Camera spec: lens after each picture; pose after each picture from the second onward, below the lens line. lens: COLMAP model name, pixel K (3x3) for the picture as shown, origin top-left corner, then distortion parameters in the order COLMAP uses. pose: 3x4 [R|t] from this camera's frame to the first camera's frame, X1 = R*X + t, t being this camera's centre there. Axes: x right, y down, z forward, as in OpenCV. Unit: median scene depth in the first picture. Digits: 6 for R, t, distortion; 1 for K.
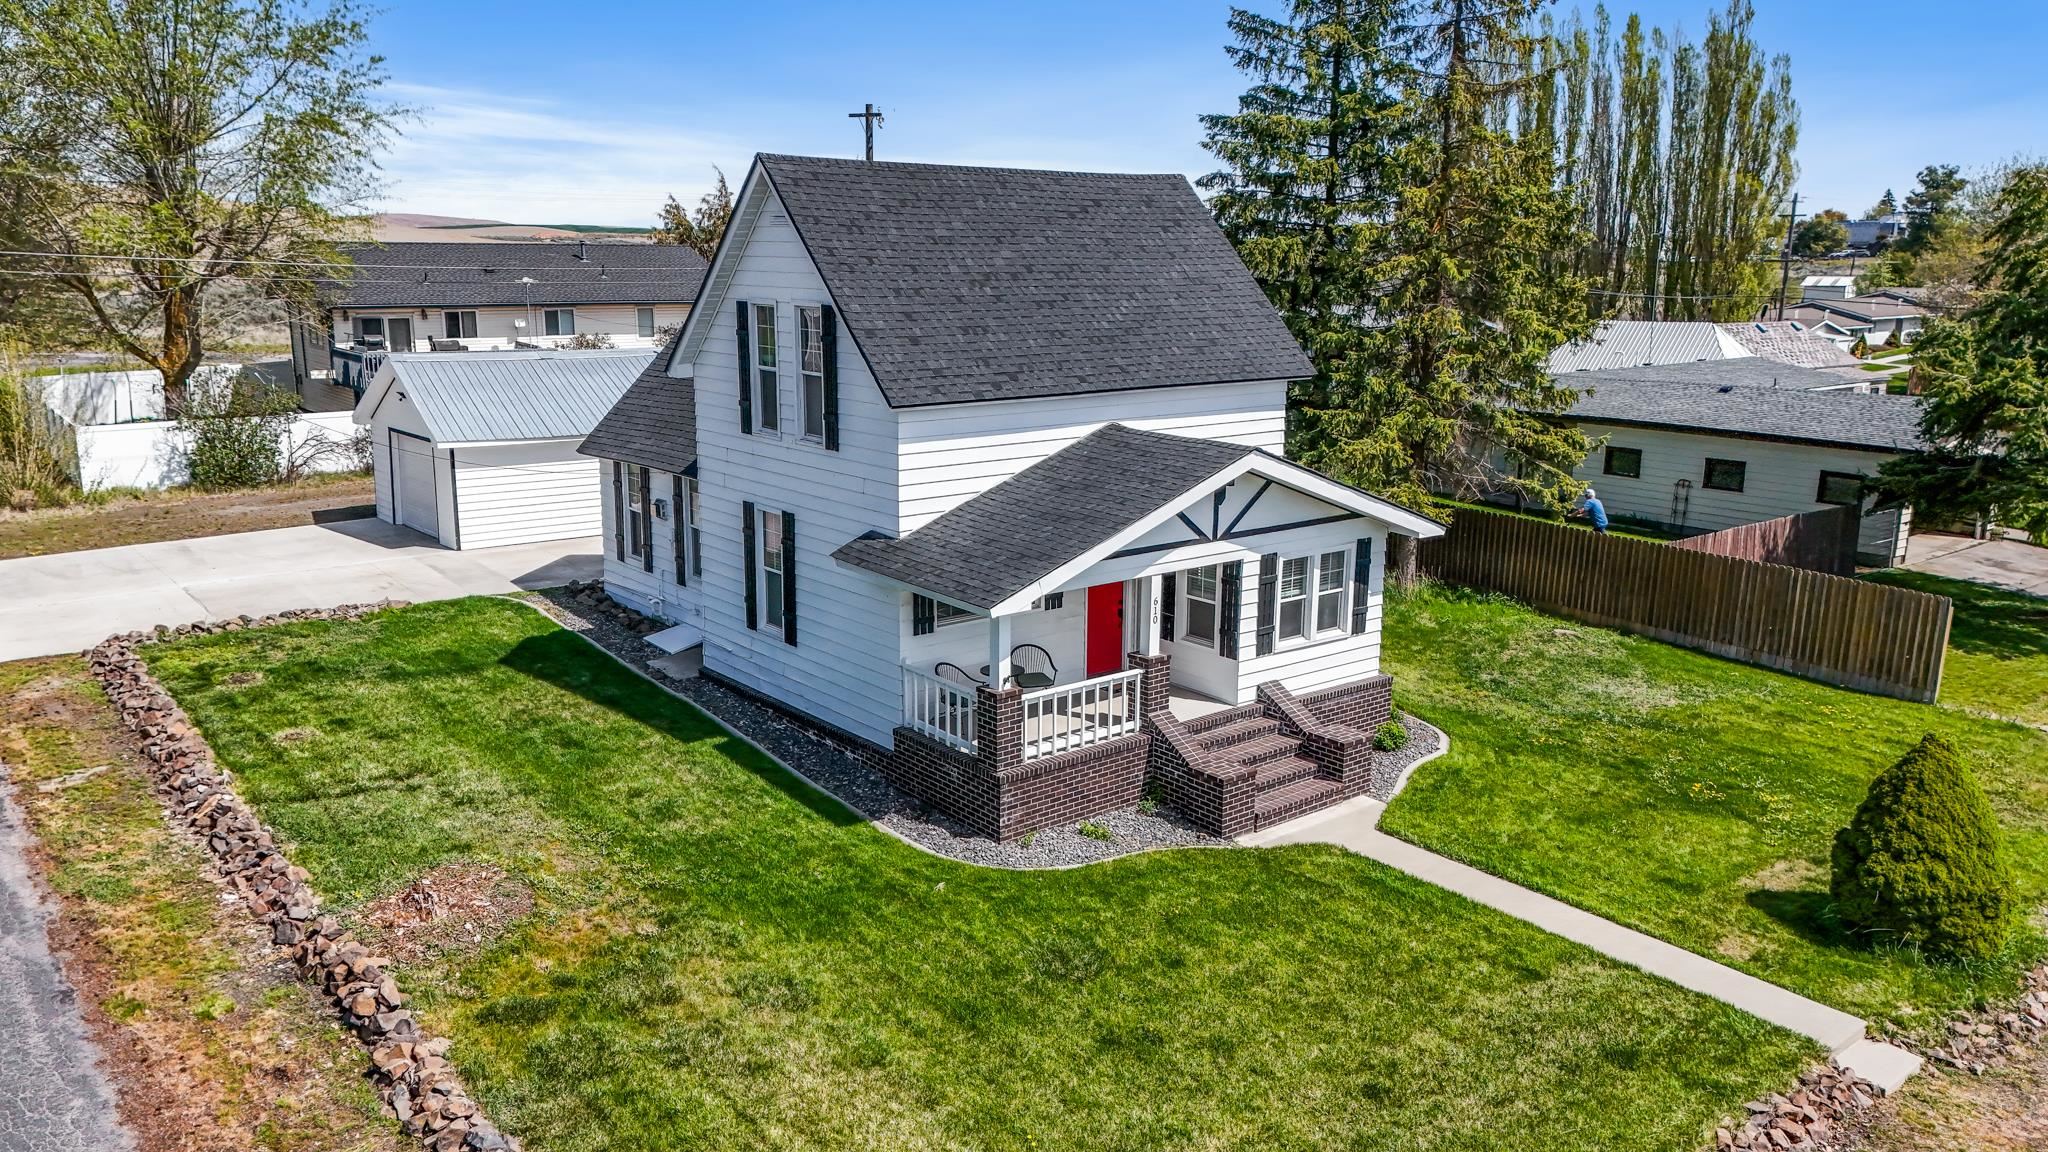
lens RADIAL K [[1510.3, 0, 1024.0], [0, 1510.3, 576.0], [0, 0, 1]] dist [0.081822, -0.088985]
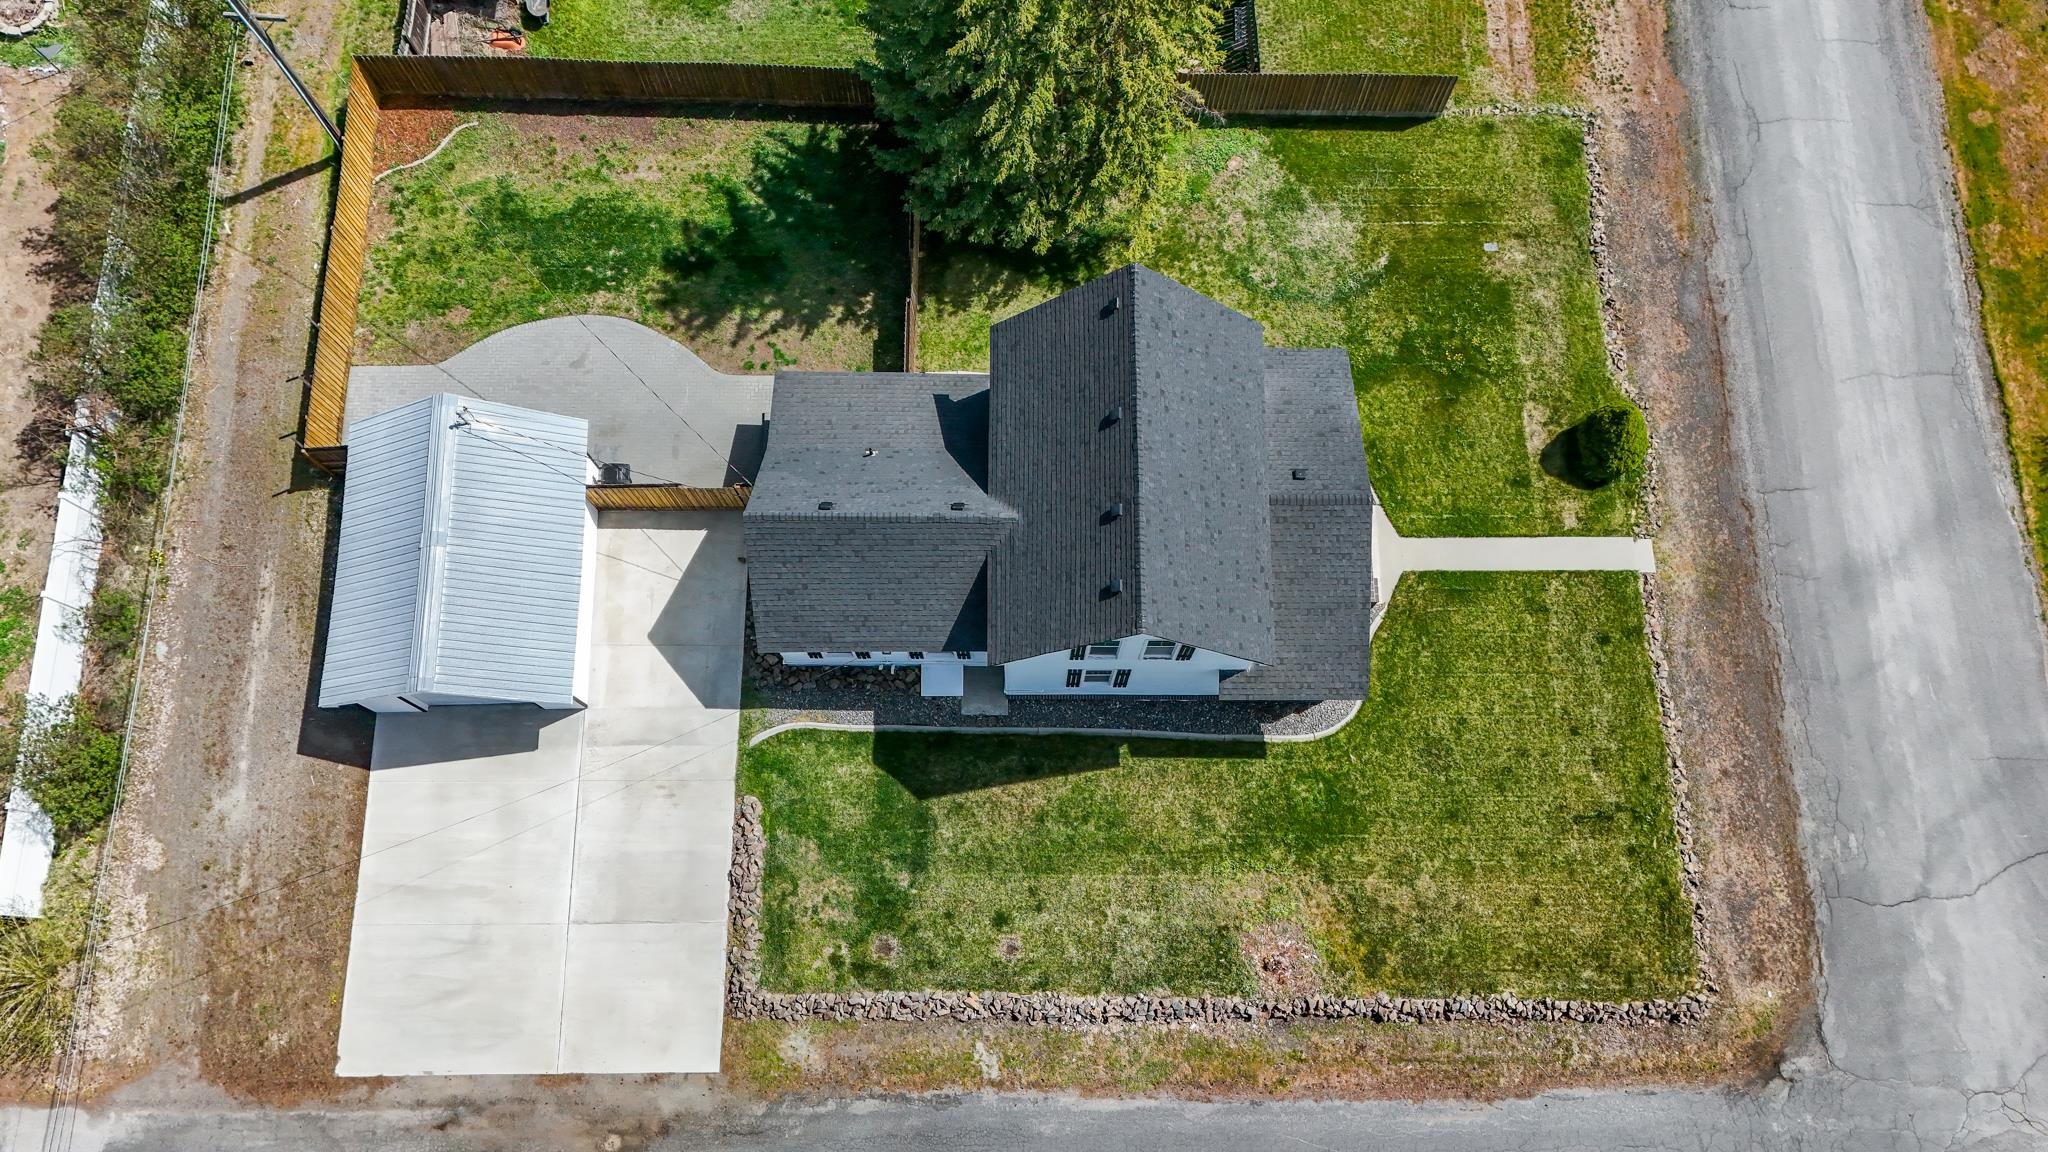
lens RADIAL K [[1510.3, 0, 1024.0], [0, 1510.3, 576.0], [0, 0, 1]] dist [0.081822, -0.088985]
pose [[0.629380, -0.752168, 0.195255, -0.467983], [0.169669, 0.378208, 0.910039, -1.577431], [-0.758349, -0.539631, 0.365656, 0.564900]]
